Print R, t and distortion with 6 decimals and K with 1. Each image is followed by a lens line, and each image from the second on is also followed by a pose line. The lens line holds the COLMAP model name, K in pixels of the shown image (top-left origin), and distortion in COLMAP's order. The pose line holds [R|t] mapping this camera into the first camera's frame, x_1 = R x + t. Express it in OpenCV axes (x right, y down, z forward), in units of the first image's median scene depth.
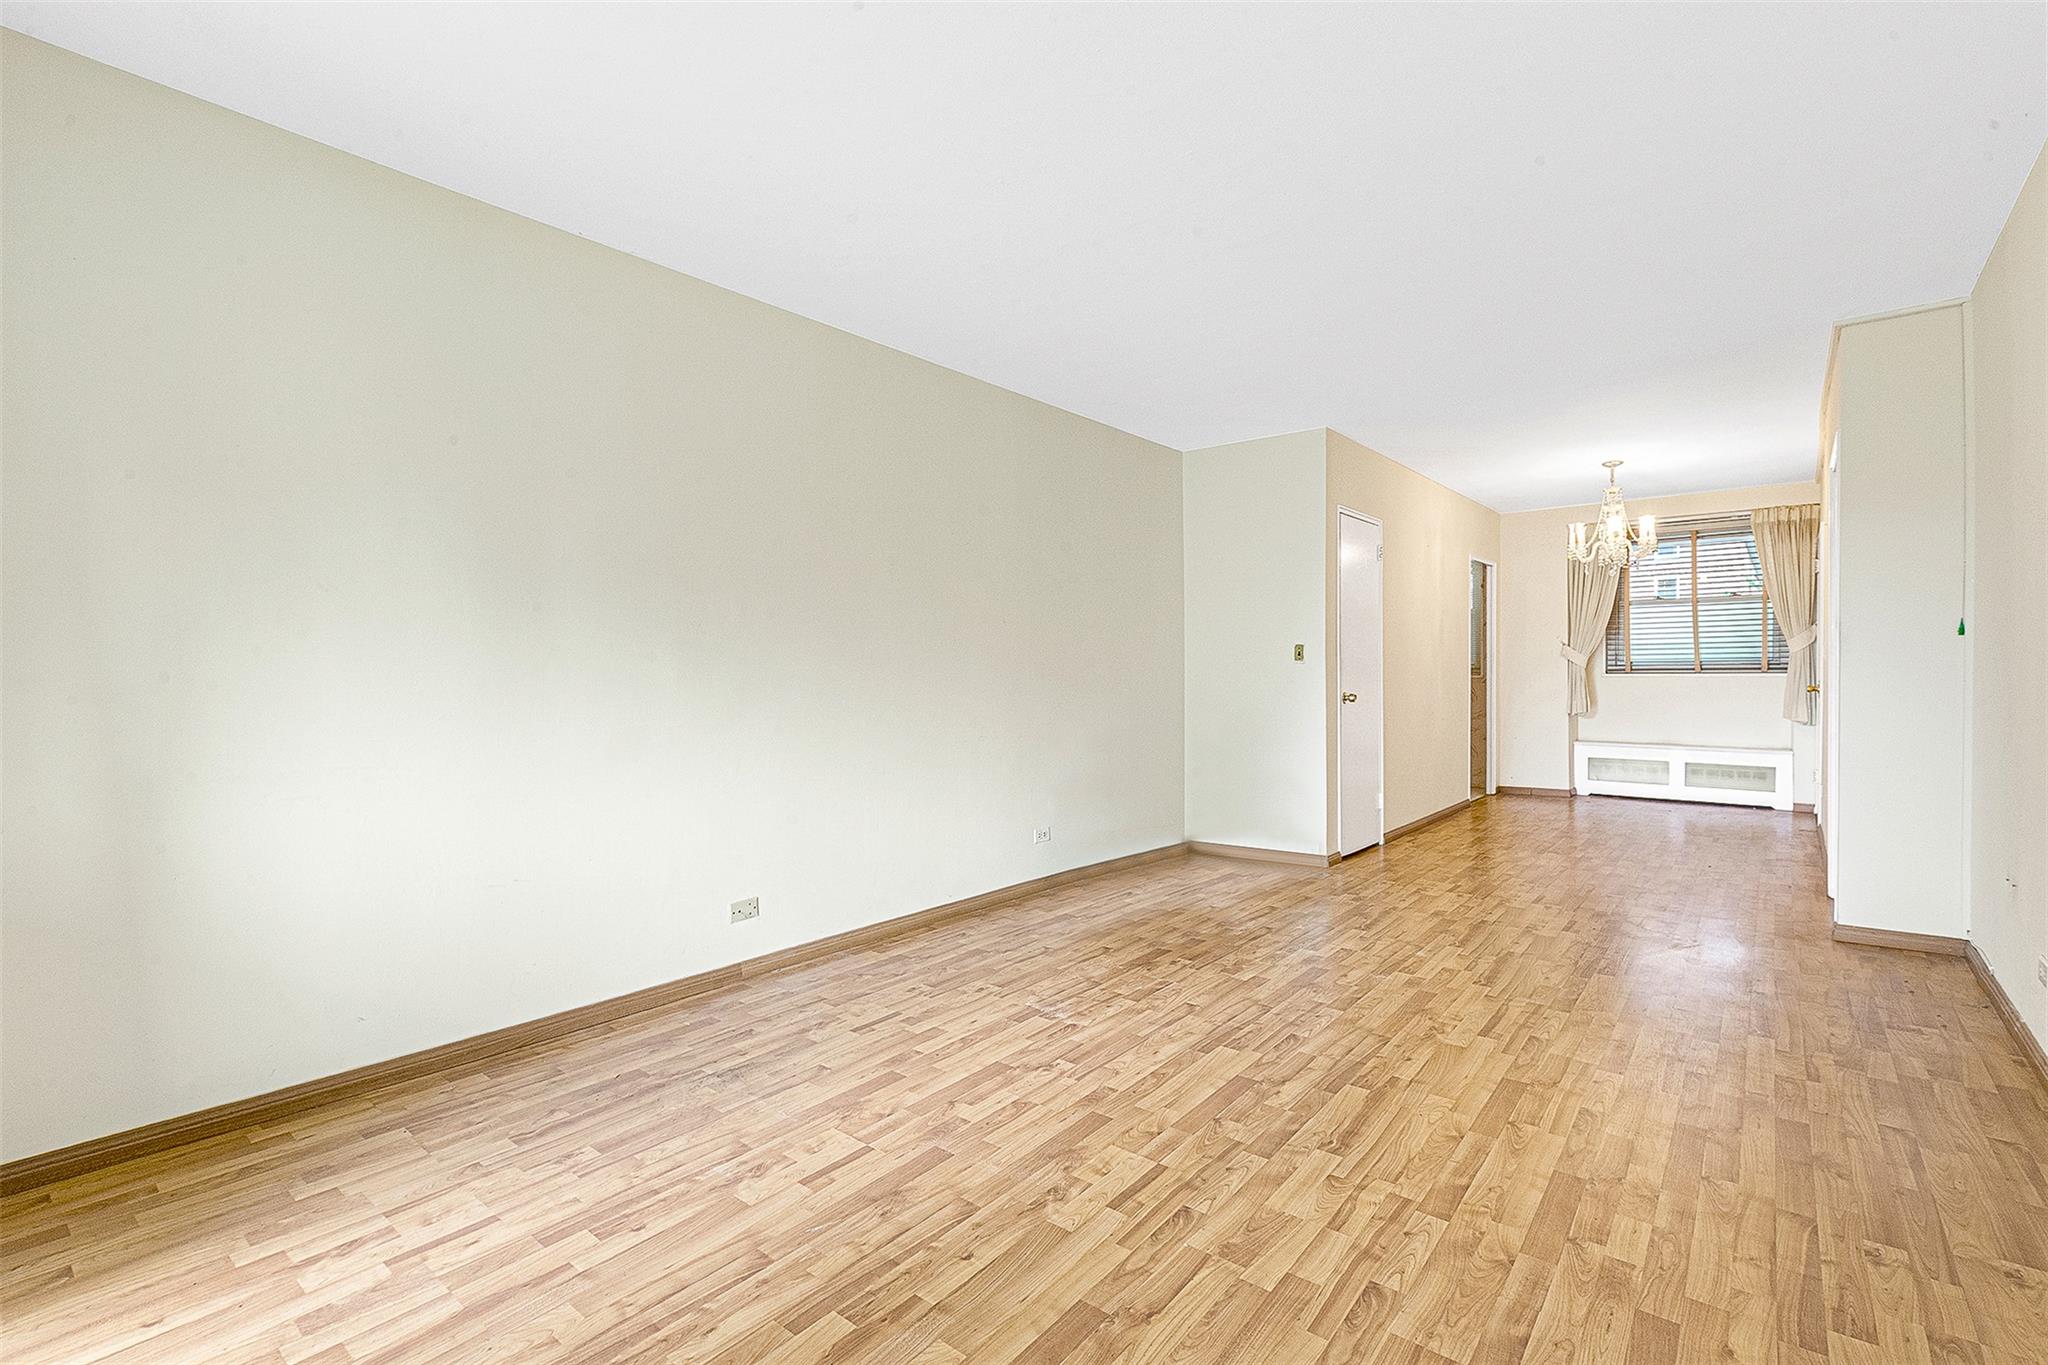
lens RADIAL K [[979.2, 0, 1029.5], [0, 979.2, 687.0], [0, 0, 1]] dist [0.002845, -0.000114]
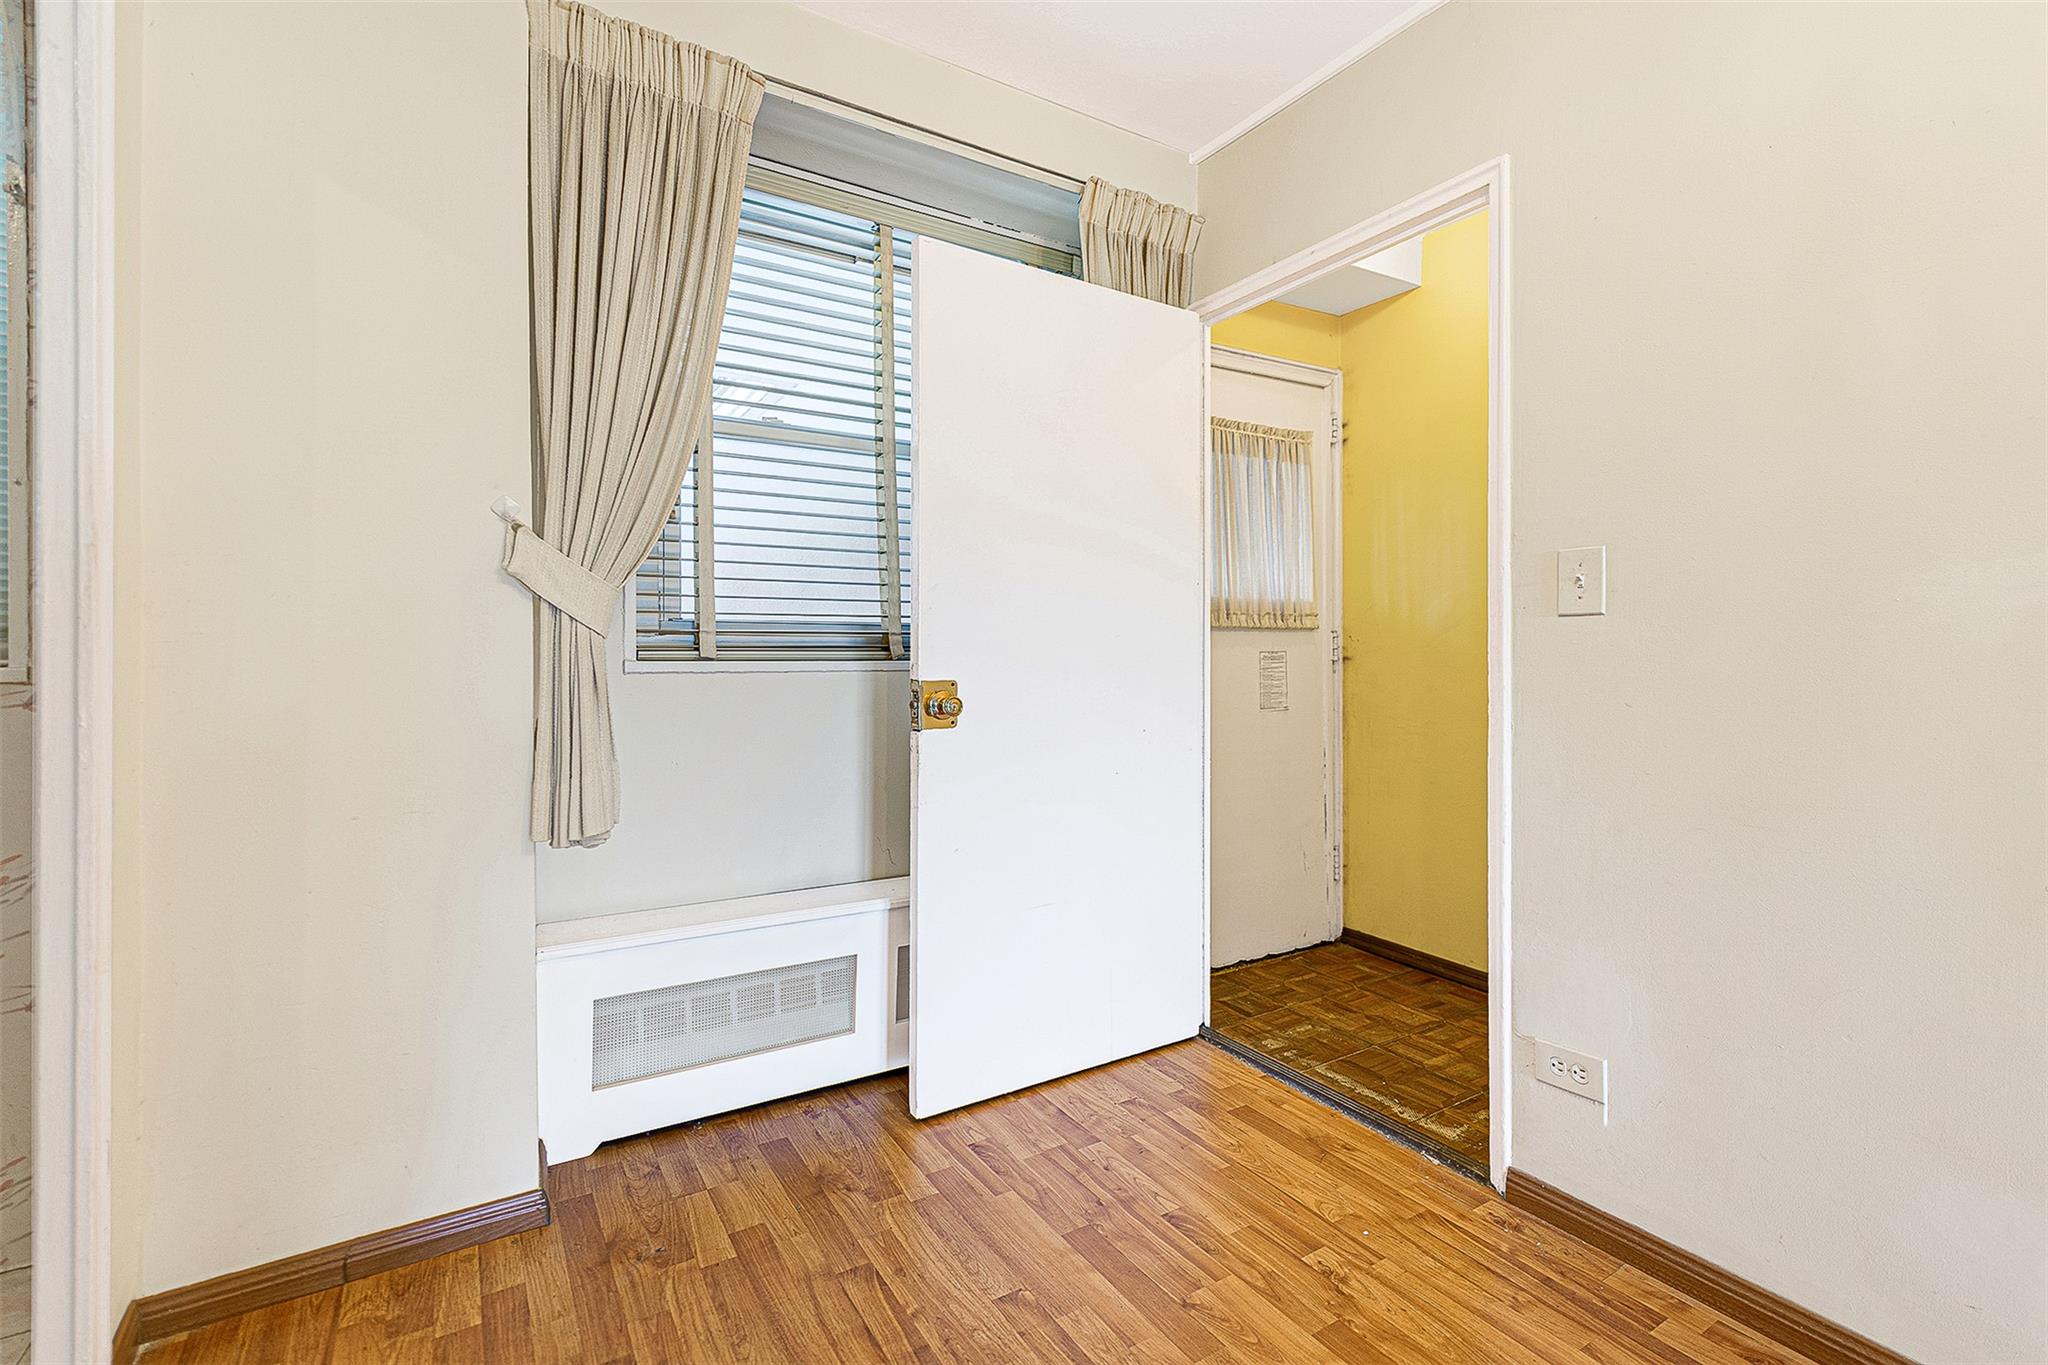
lens RADIAL K [[892.5, 0, 1034.2], [0, 892.5, 652.9], [0, 0, 1]] dist [-0.000227, -0.001795]
pose [[0.334207, 0.008748, 0.942459, 0.409165], [0.012764, 0.999823, -0.013806, -0.011602], [-0.942413, 0.016644, 0.334036, 0.849569]]
